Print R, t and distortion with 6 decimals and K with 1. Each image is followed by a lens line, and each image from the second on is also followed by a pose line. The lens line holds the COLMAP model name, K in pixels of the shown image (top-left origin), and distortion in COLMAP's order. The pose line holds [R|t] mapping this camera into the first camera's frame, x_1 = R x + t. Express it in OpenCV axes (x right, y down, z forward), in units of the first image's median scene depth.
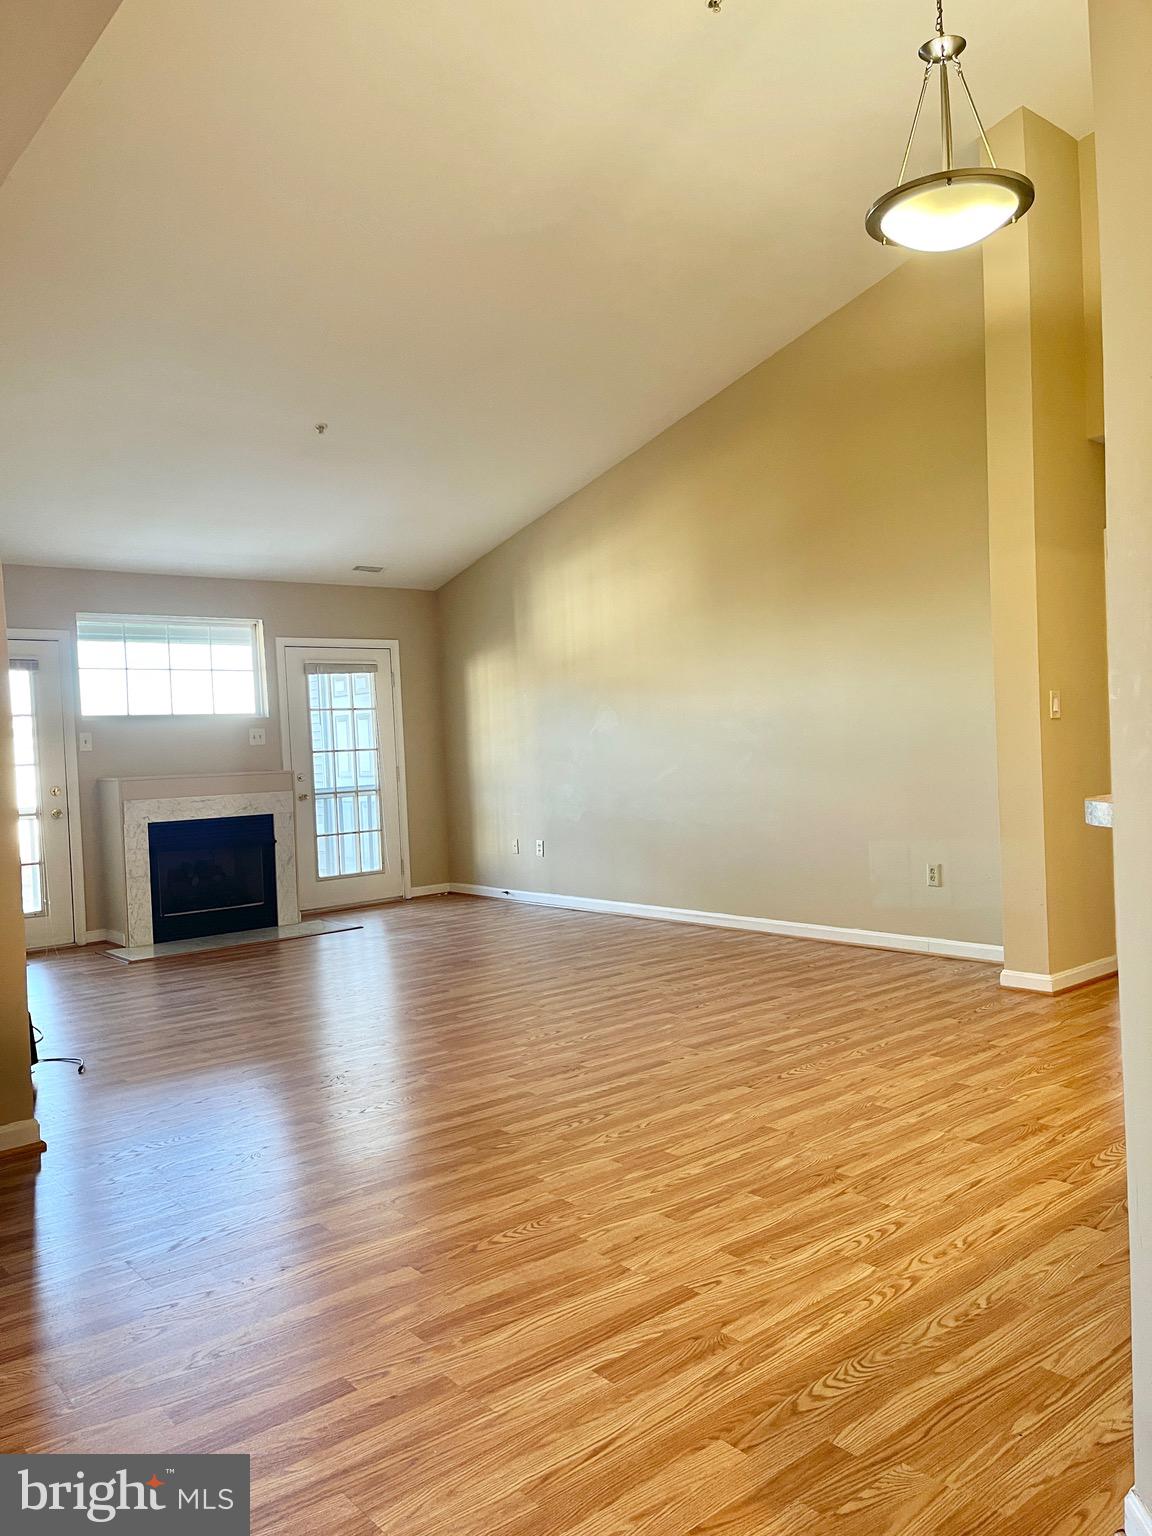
lens RADIAL K [[1169.5, 0, 573.6], [0, 1169.5, 779.1], [0, 0, 1]] dist [0.068605, -0.046710]
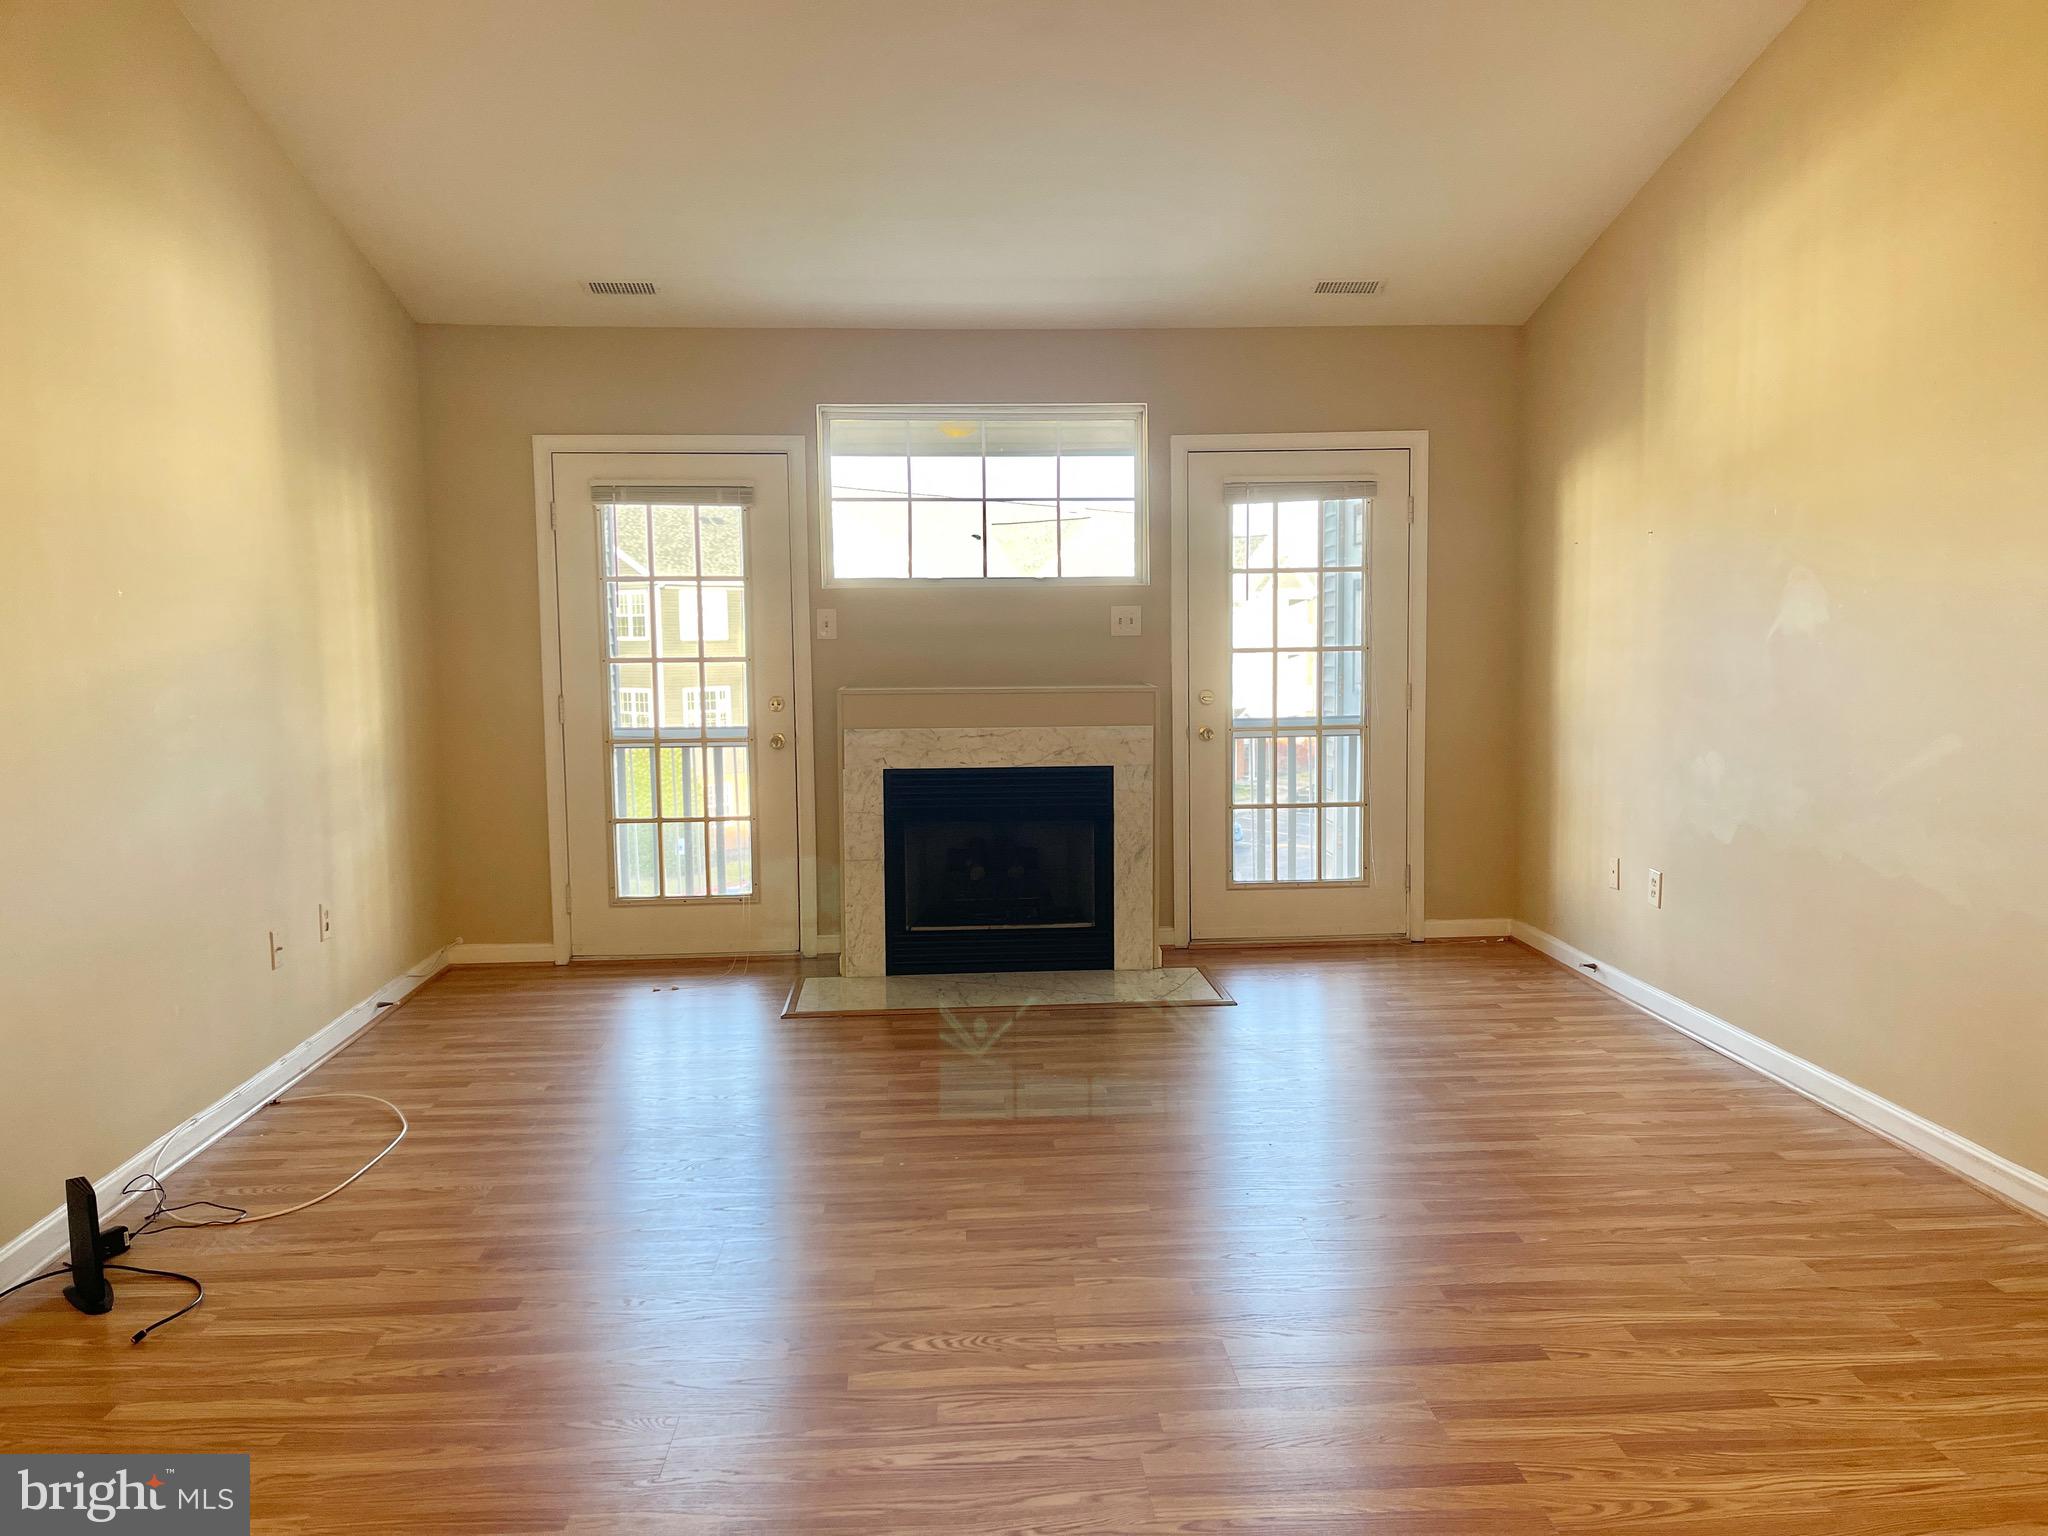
lens RADIAL K [[1559.3, 0, 1017.6], [0, 1559.3, 766.1], [0, 0, 1]] dist [0.068605, -0.046710]
pose [[0.805270, 0.085369, -0.586730, 0.165220], [-0.039178, 0.995079, 0.091013, -0.042737], [0.591612, -0.050303, 0.804652, 0.497298]]
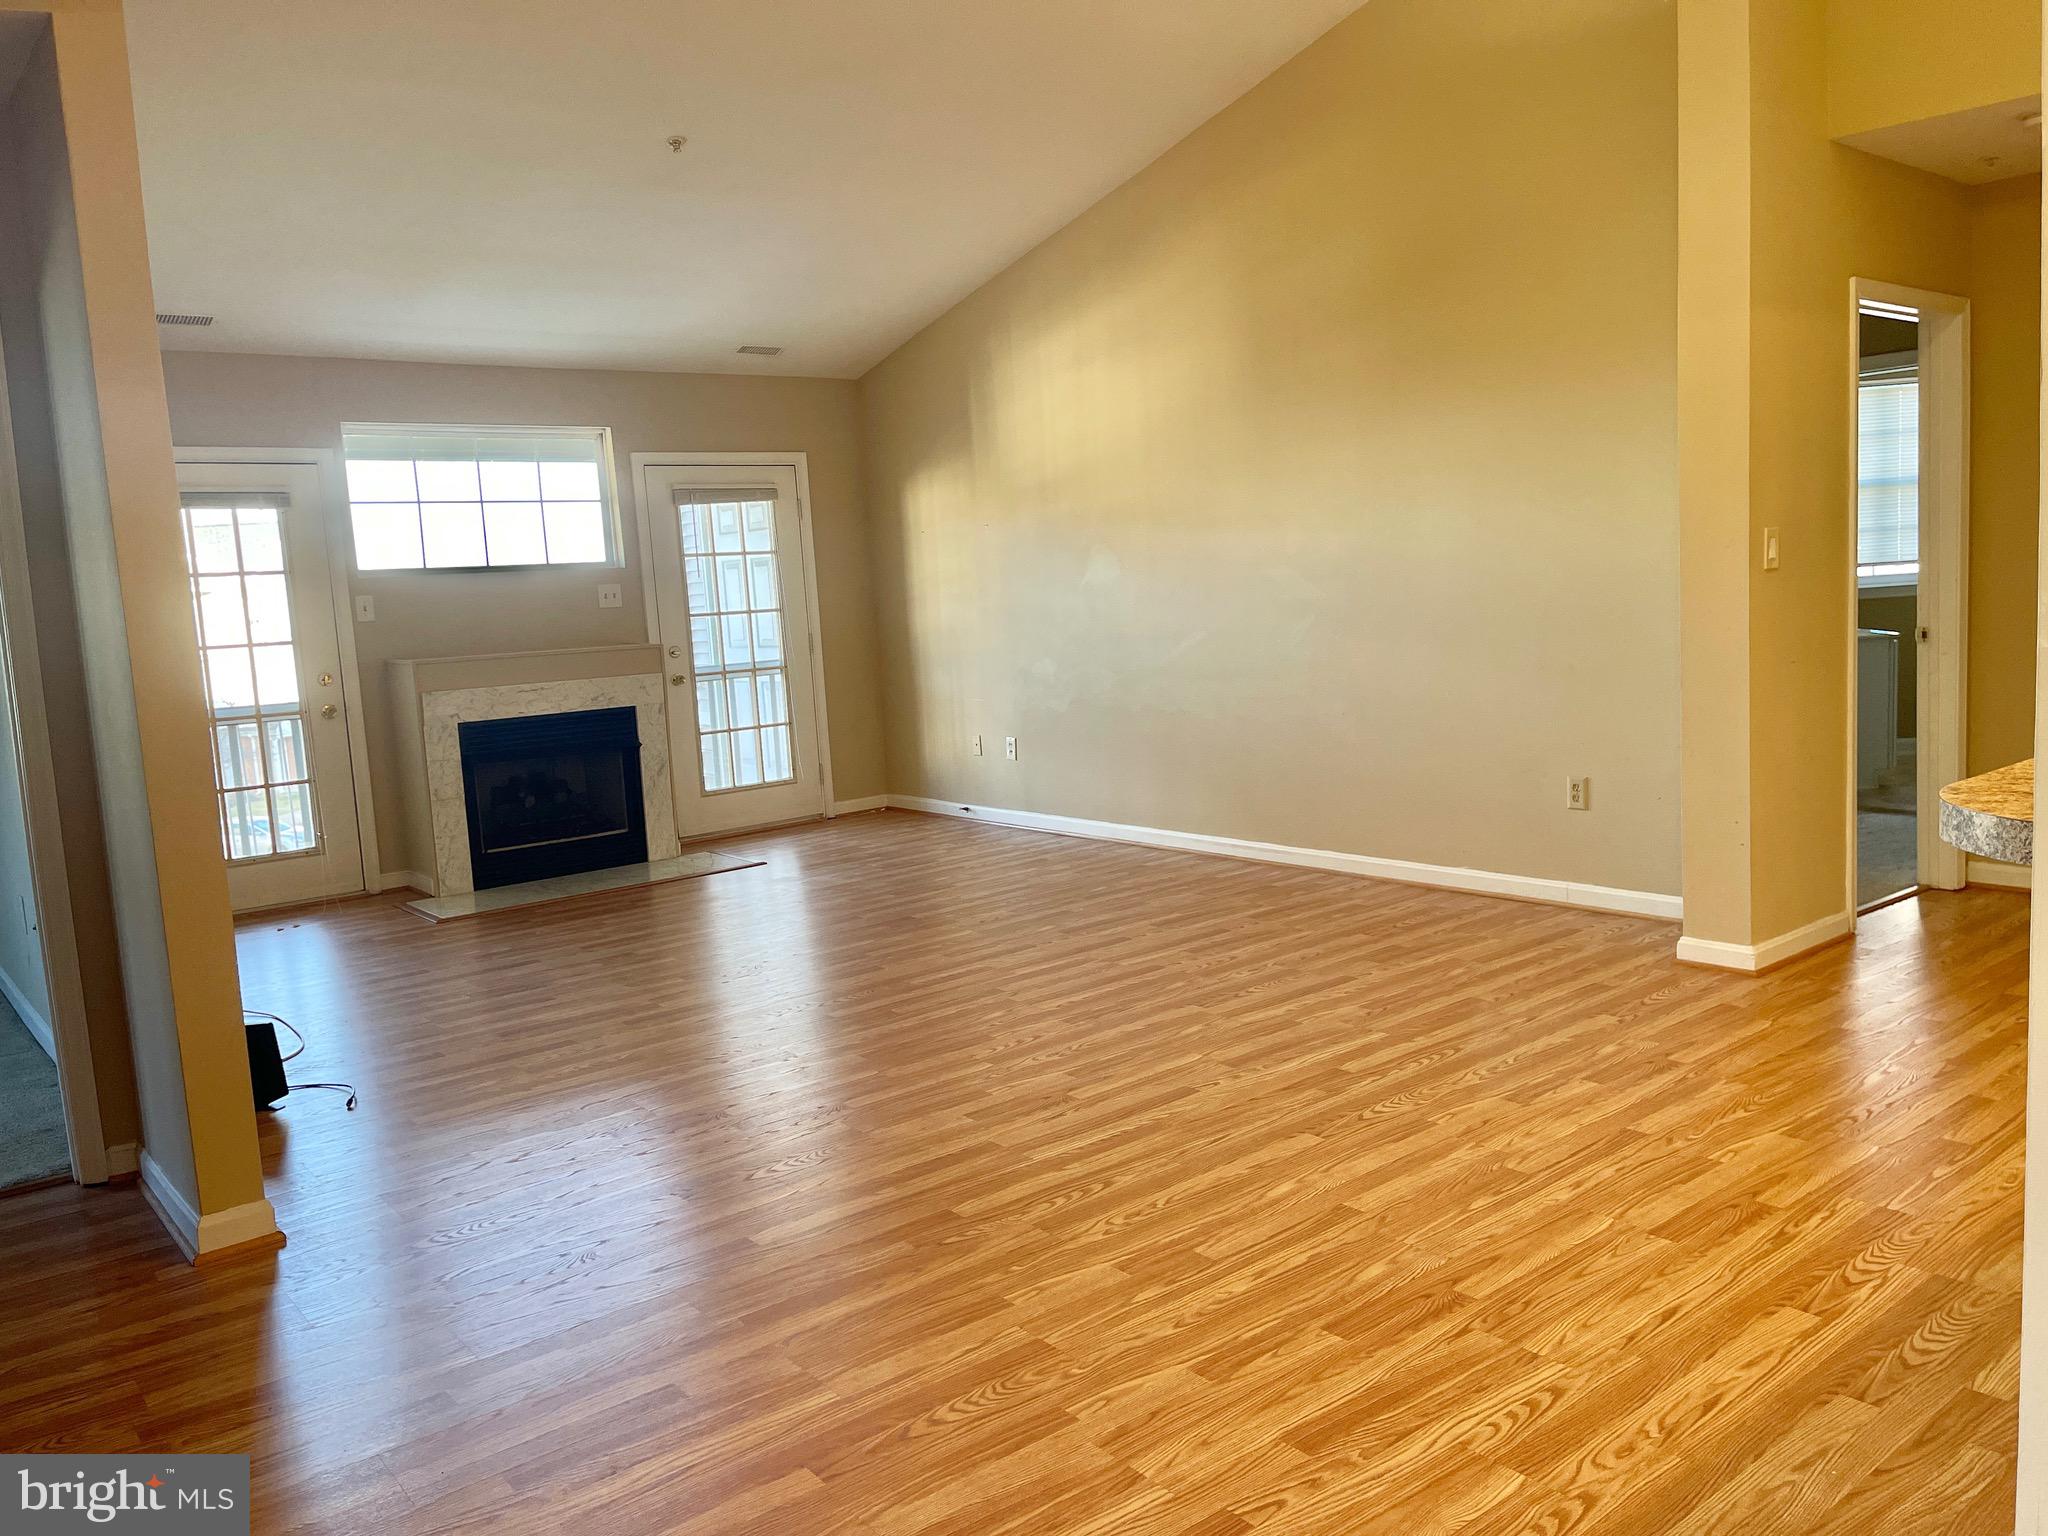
lens RADIAL K [[1559.3, 0, 1039.7], [0, 1559.3, 762.7], [0, 0, 1]] dist [0.068605, -0.046710]
pose [[0.999797, -0.012768, -0.015607, 0.003926], [0.014125, 0.995824, 0.090195, -0.022769], [0.014390, -0.090397, 0.995802, 0.071553]]
